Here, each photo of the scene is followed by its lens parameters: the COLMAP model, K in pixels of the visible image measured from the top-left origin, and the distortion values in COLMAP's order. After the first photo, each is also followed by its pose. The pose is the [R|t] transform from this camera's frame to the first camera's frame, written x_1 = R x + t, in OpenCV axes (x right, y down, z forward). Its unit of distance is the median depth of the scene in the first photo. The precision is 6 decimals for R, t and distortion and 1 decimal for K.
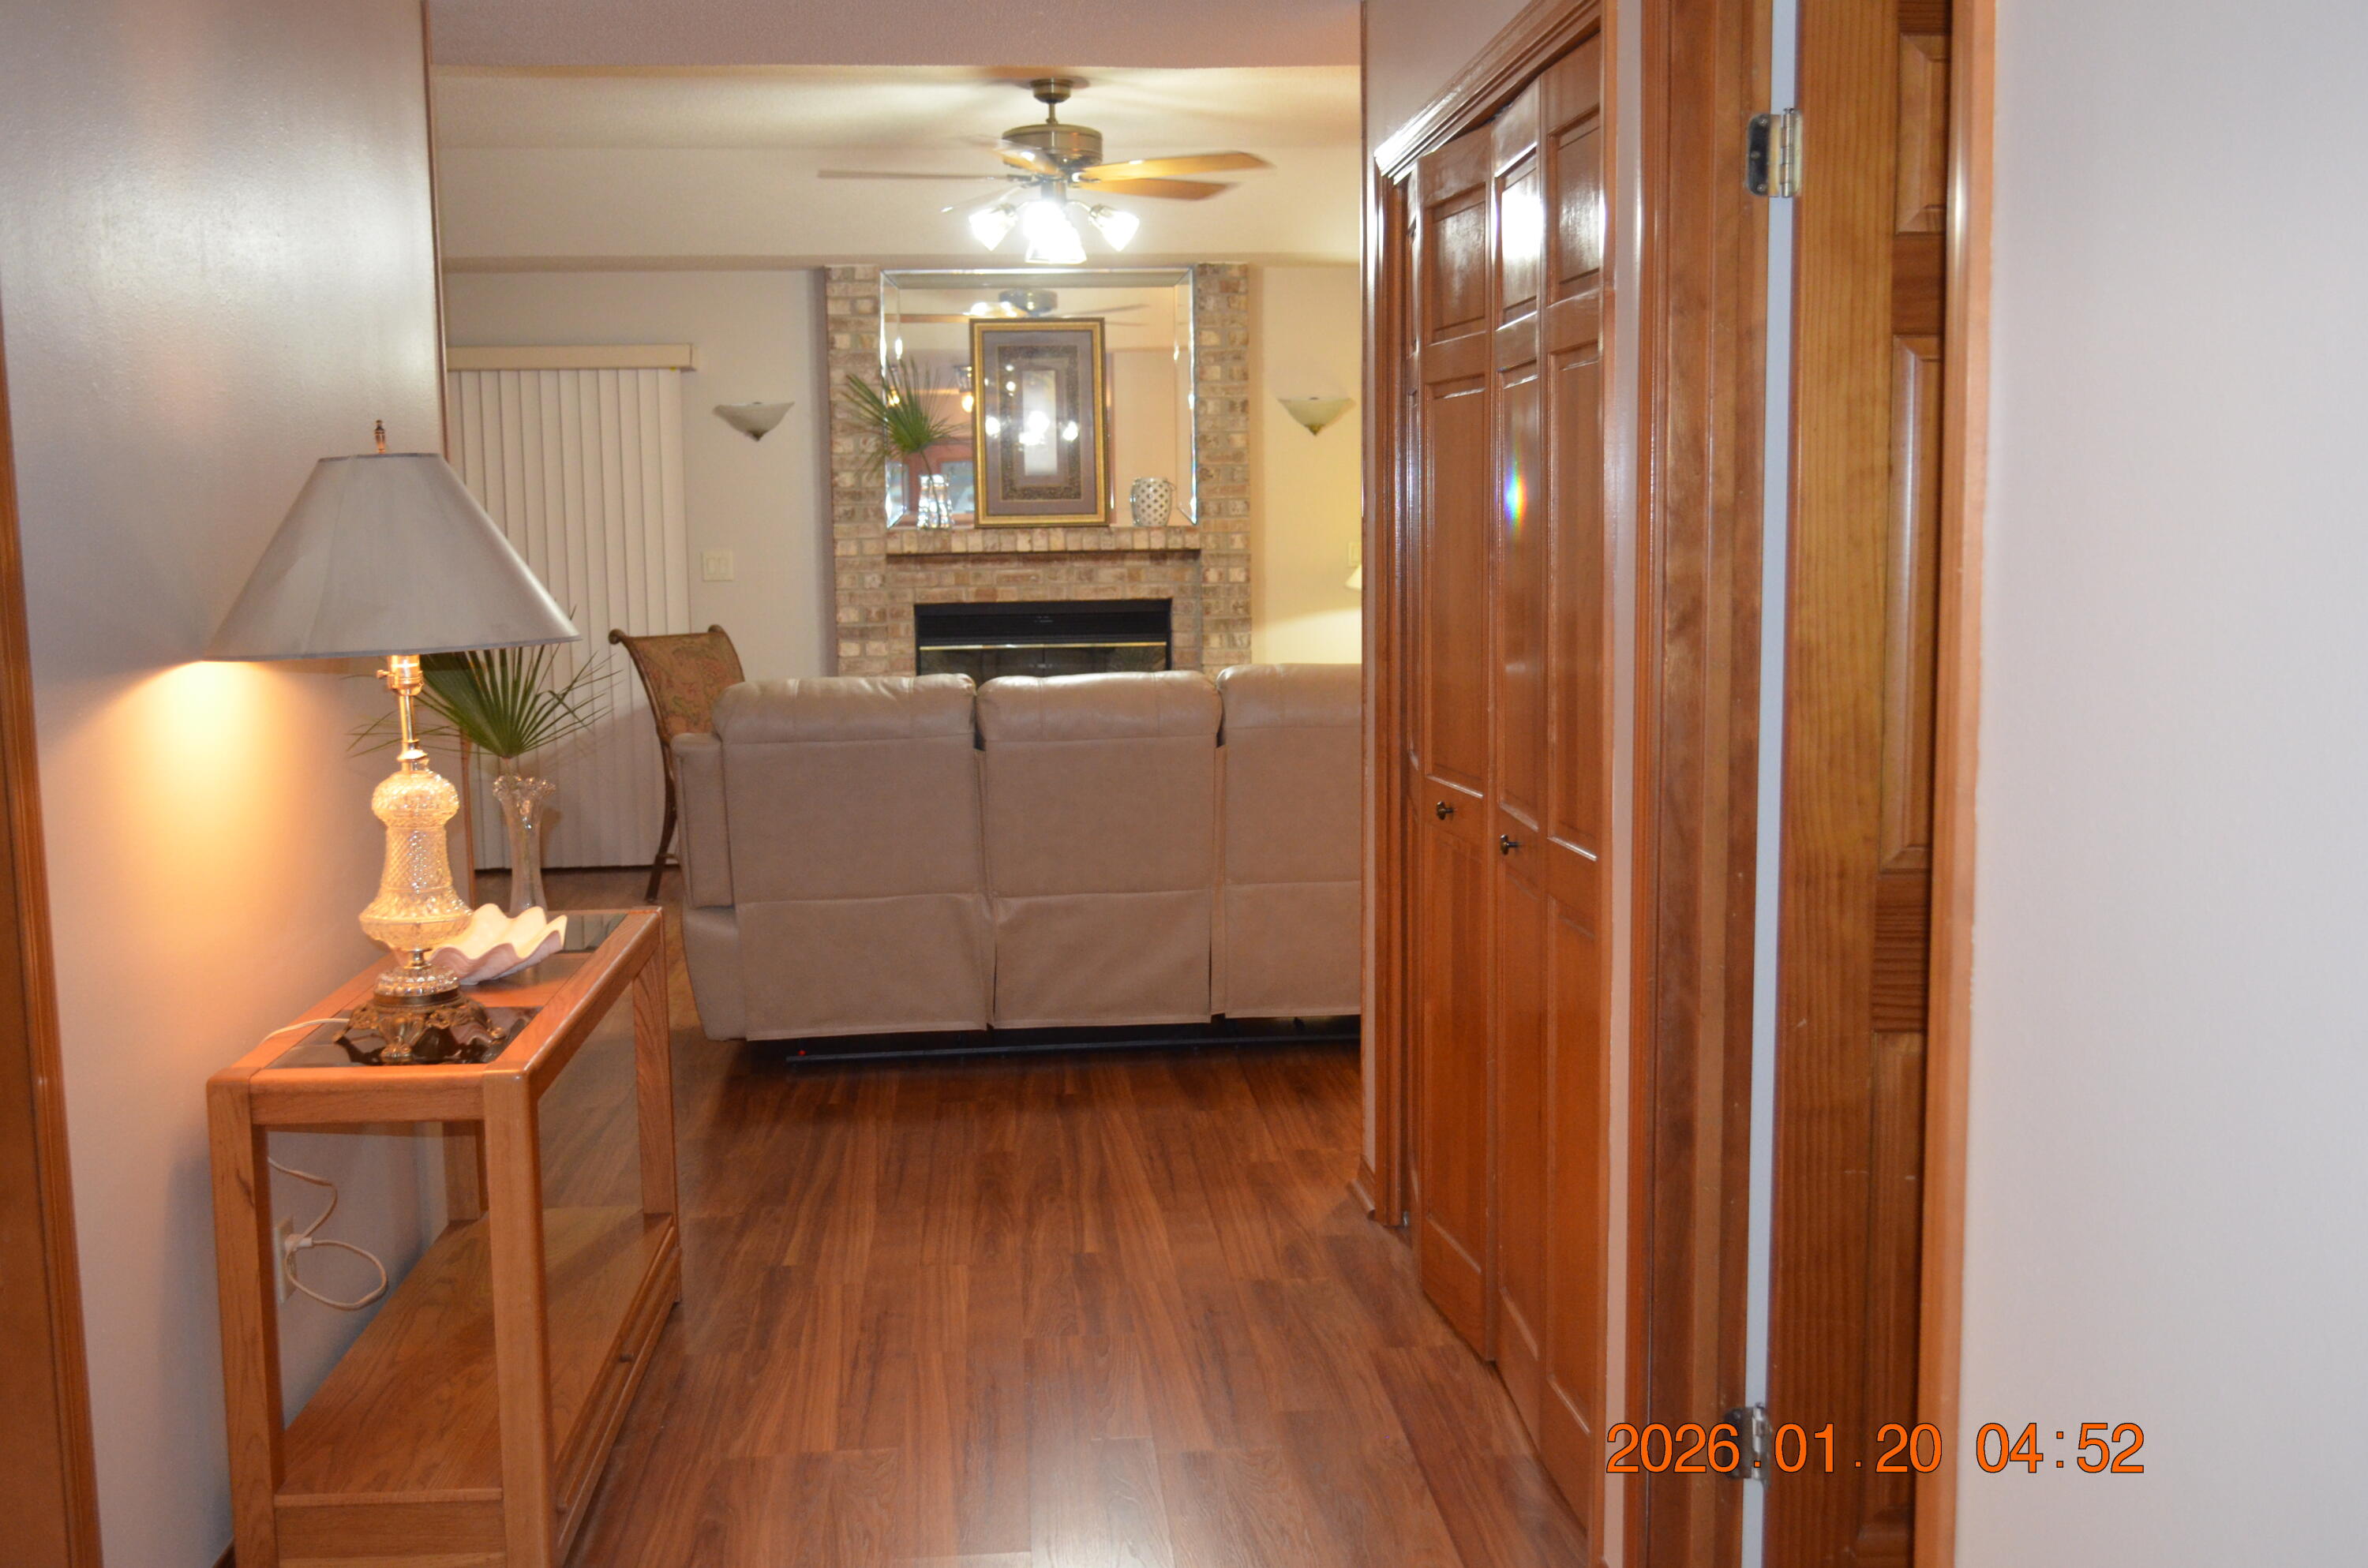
lens RADIAL K [[2081.2, 0, 1184.0], [0, 2081.2, 784.0], [0, 0, 1]] dist [-0.014195, -0.000745]
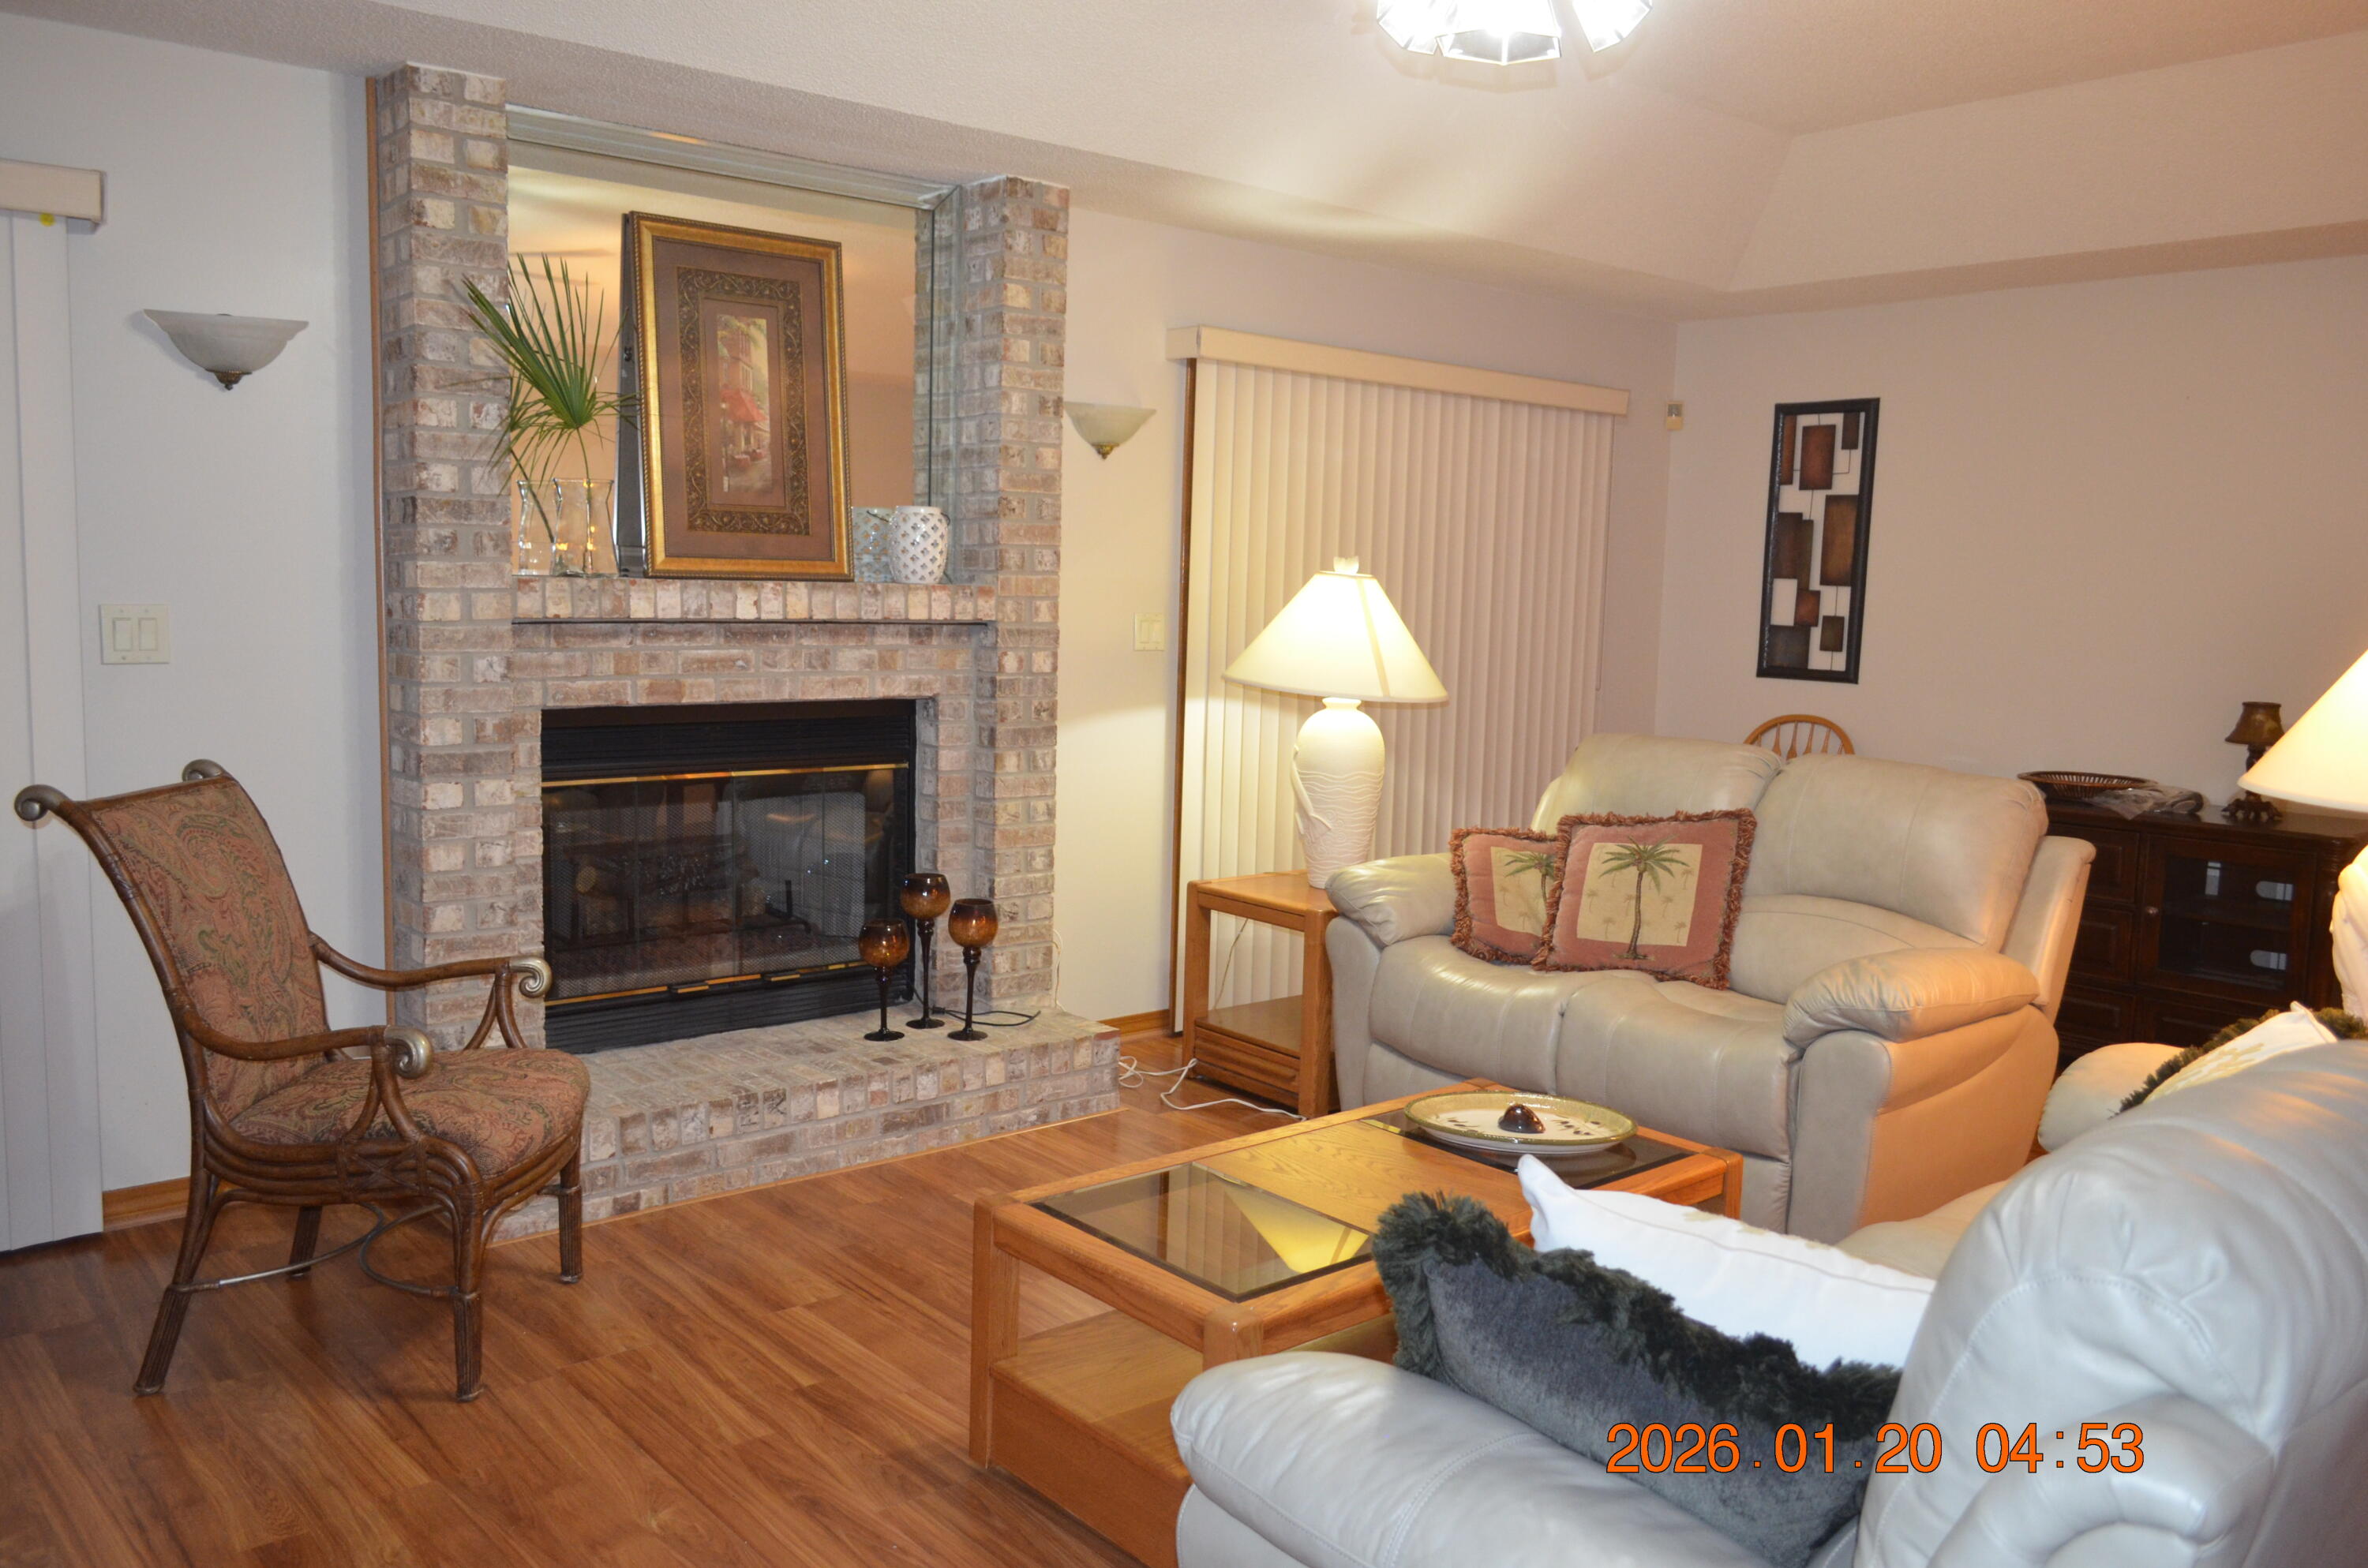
lens RADIAL K [[1822.9, 0, 1184.0], [0, 1822.9, 784.0], [0, 0, 1]] dist [-0.001649, -0.003876]
pose [[0.818413, -0.029505, 0.573872, -0.271210], [0.034753, 0.999394, 0.001821, -0.061572], [-0.573578, 0.018454, 0.818943, 0.504092]]
